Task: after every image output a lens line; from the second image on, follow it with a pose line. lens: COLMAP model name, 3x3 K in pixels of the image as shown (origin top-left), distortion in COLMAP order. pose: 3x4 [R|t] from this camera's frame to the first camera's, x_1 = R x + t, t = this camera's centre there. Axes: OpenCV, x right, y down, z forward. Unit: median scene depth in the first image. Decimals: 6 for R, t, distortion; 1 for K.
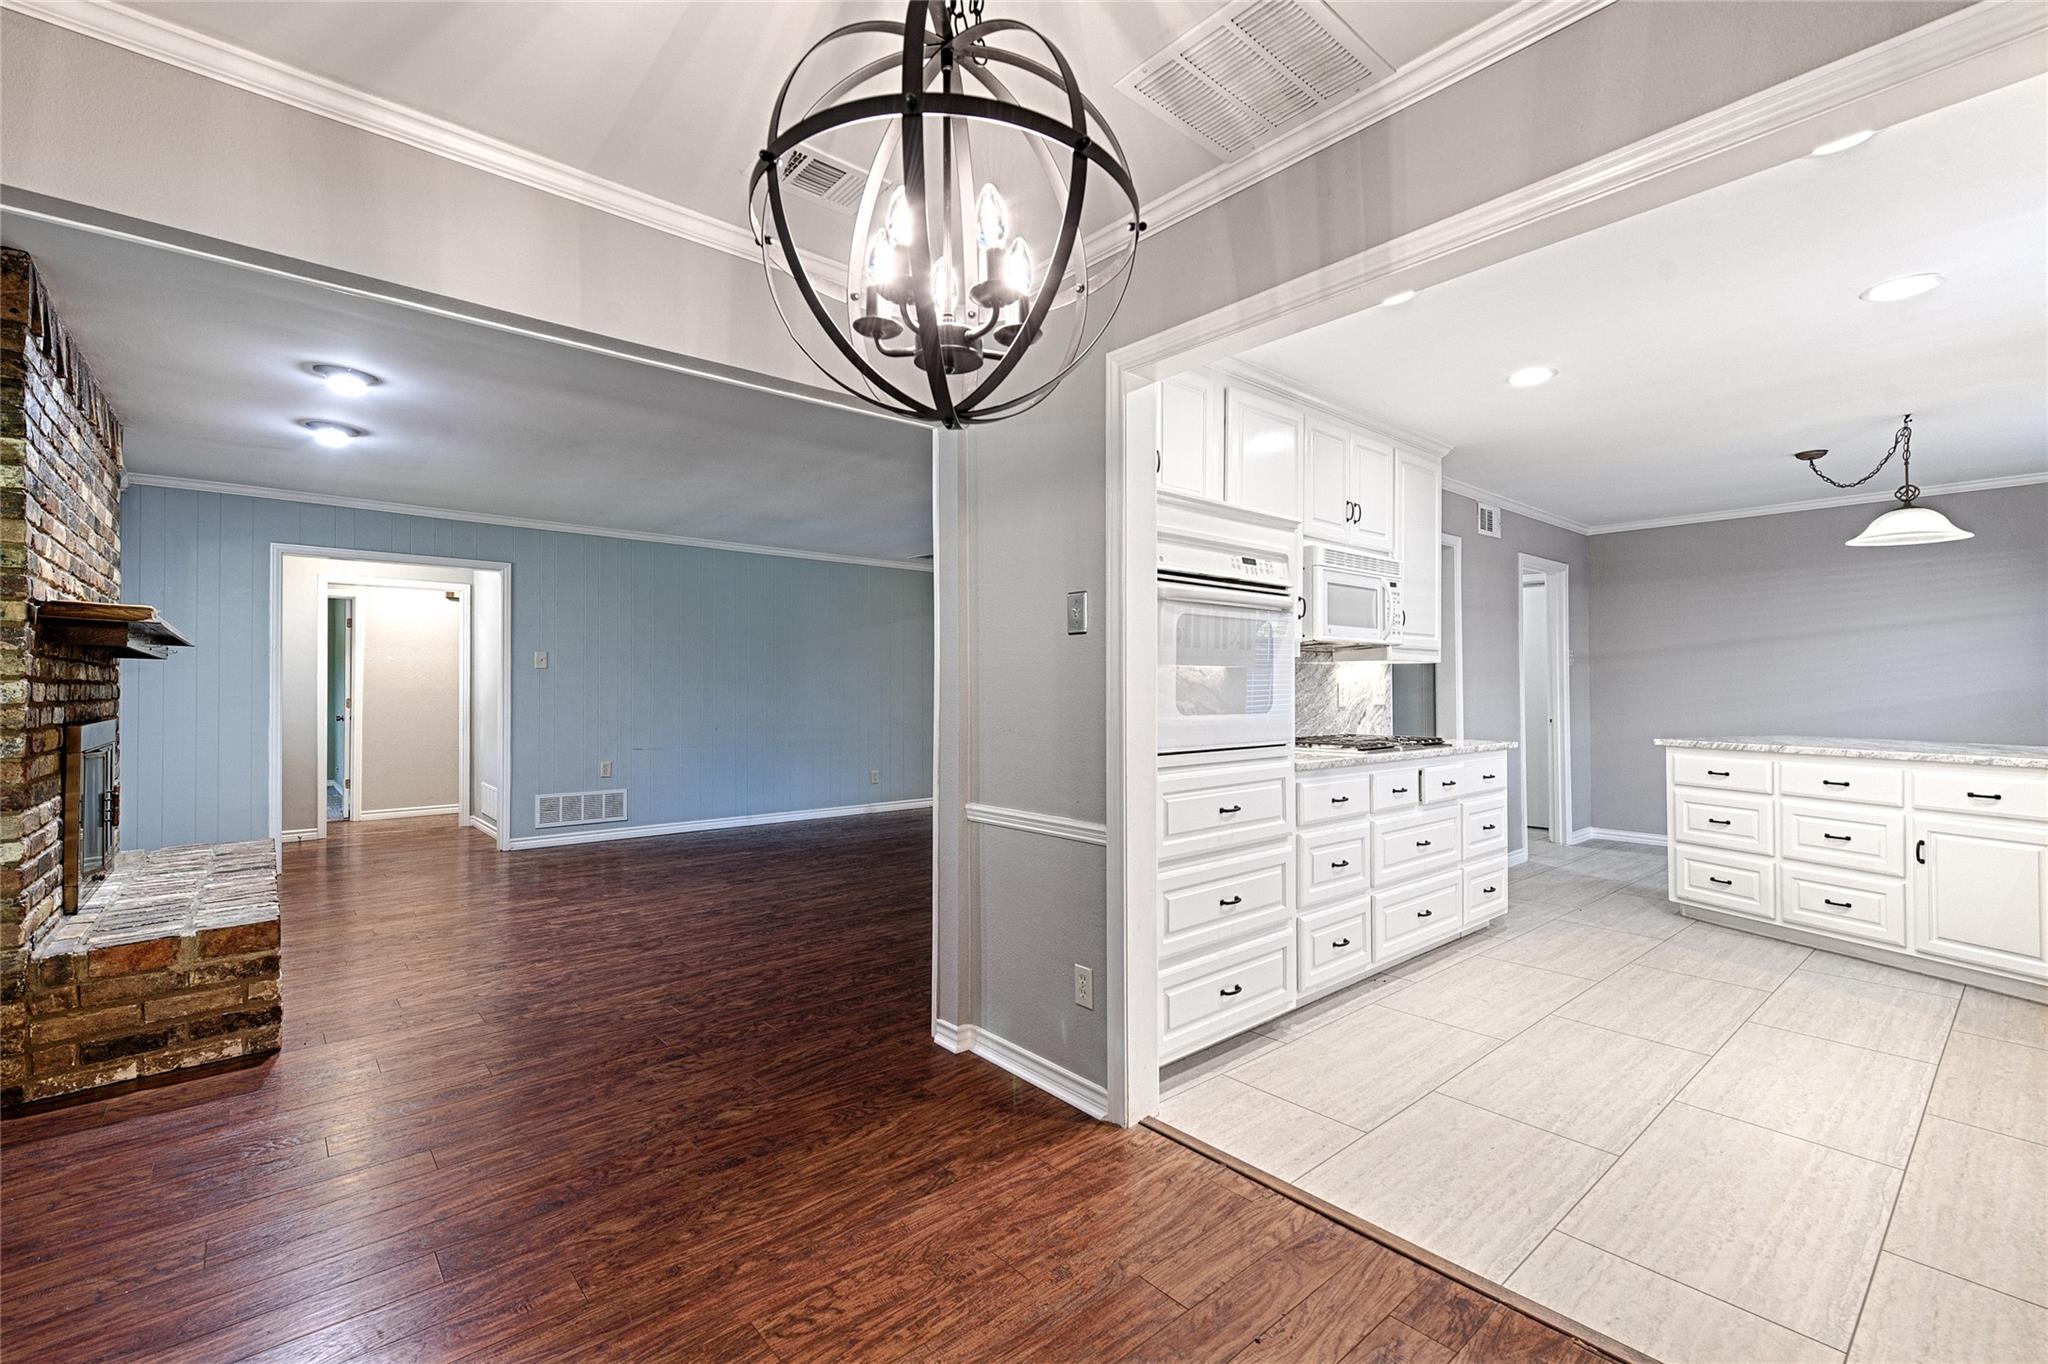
lens RADIAL K [[892.5, 0, 1028.8], [0, 892.5, 681.7], [0, 0, 1]] dist [-0.000944, -0.000346]
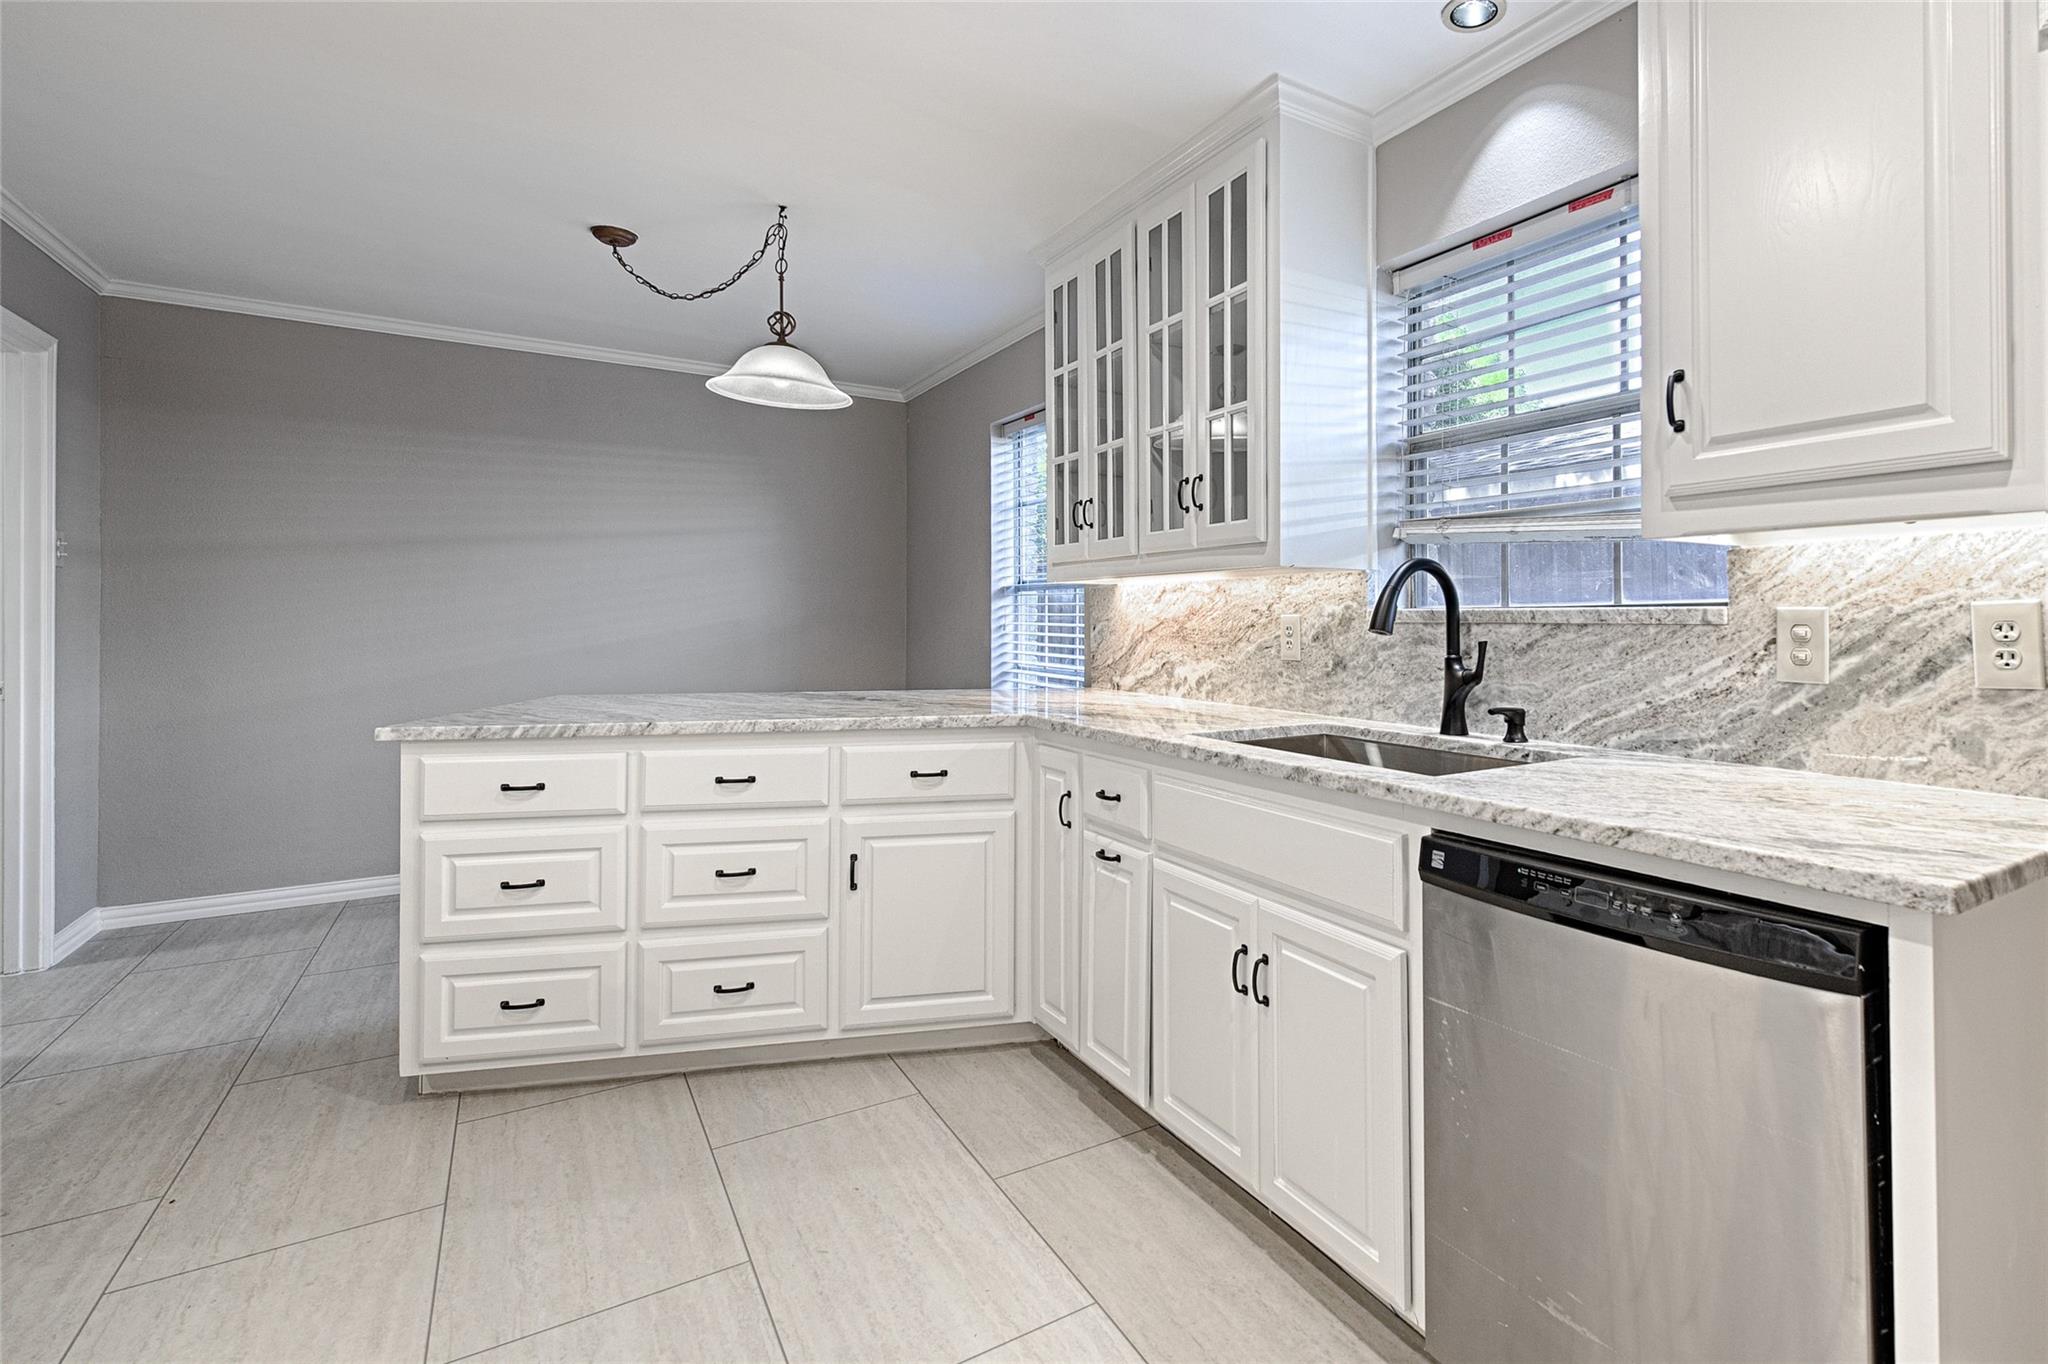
lens RADIAL K [[892.5, 0, 1030.1], [0, 892.5, 614.5], [0, 0, 1]] dist [-0.000944, -0.000346]
pose [[0.114048, 0.011455, 0.993409, 0.337651], [-0.009845, 0.999897, -0.010400, 0.010454], [-0.993426, -0.008594, 0.114149, 0.715910]]
